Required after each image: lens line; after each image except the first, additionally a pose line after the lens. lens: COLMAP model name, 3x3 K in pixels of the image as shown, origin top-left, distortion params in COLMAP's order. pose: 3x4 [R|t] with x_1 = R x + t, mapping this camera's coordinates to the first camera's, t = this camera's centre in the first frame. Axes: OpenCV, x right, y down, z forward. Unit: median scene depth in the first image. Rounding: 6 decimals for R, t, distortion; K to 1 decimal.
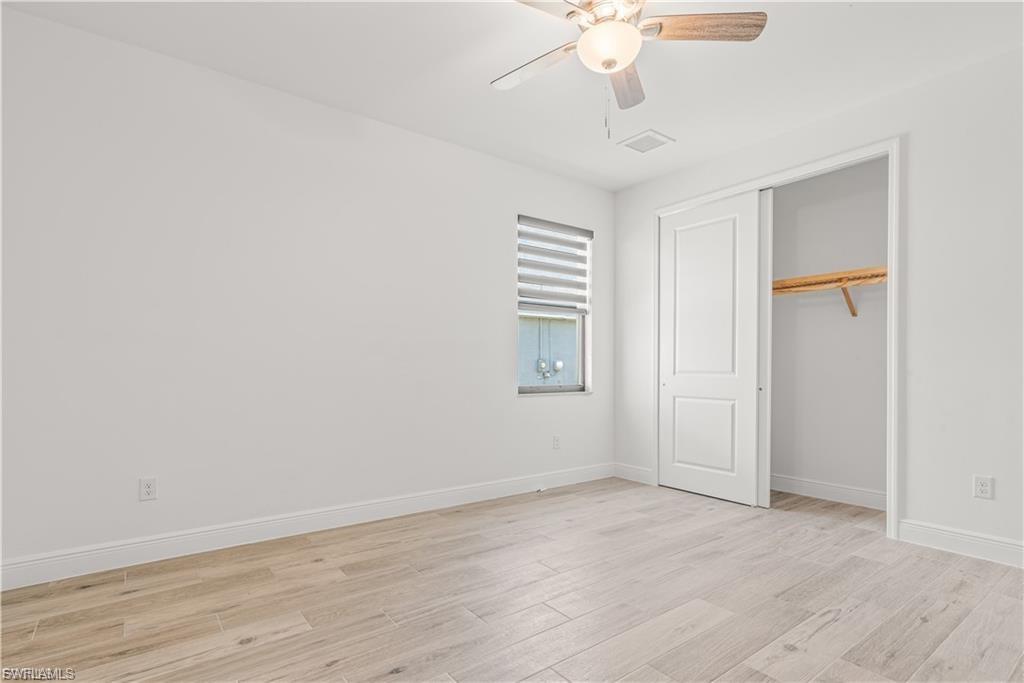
lens RADIAL K [[476.9, 0, 545.7], [0, 476.9, 369.6], [0, 0, 1]] dist [-0.004174, 0.000025]
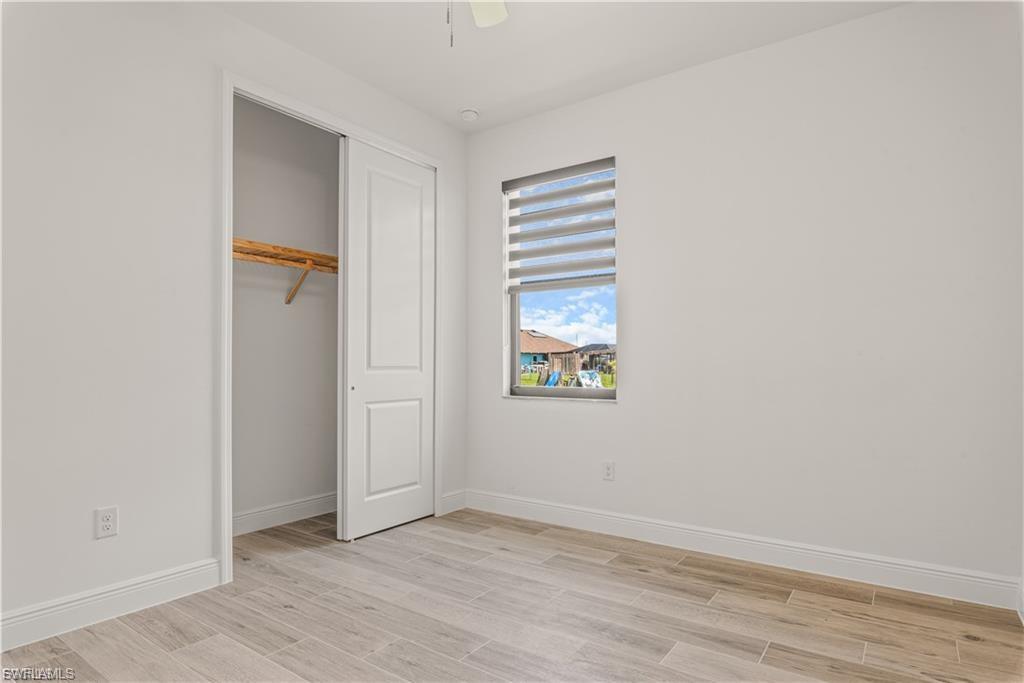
lens RADIAL K [[567.8, 0, 553.6], [0, 567.8, 356.4], [0, 0, 1]] dist [-0.011414, -0.003150]
pose [[0.328576, -0.013202, -0.944385, 1.351253], [-0.004252, 0.999871, -0.015457, -0.003450], [0.944468, 0.009094, 0.328477, 1.110181]]
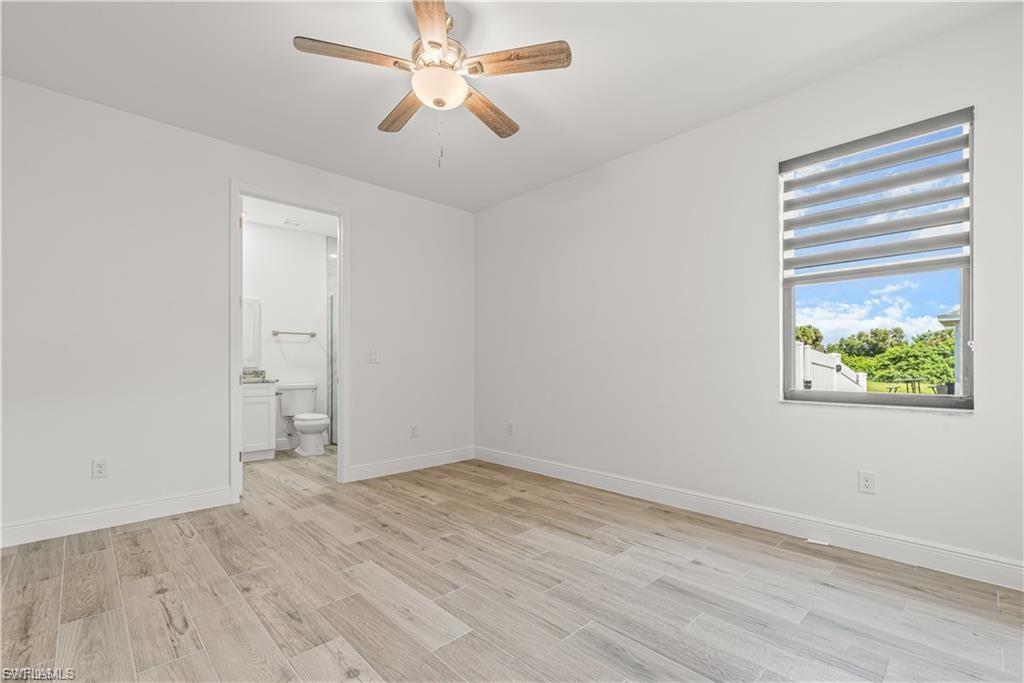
lens RADIAL K [[445.6, 0, 523.5], [0, 445.6, 357.6], [0, 0, 1]] dist [0.003655, -0.000862]
pose [[0.144749, -0.013590, -0.989375, 0.868674], [-0.005504, 0.999879, -0.014540, -0.003927], [0.989453, 0.007550, 0.144657, 0.735187]]
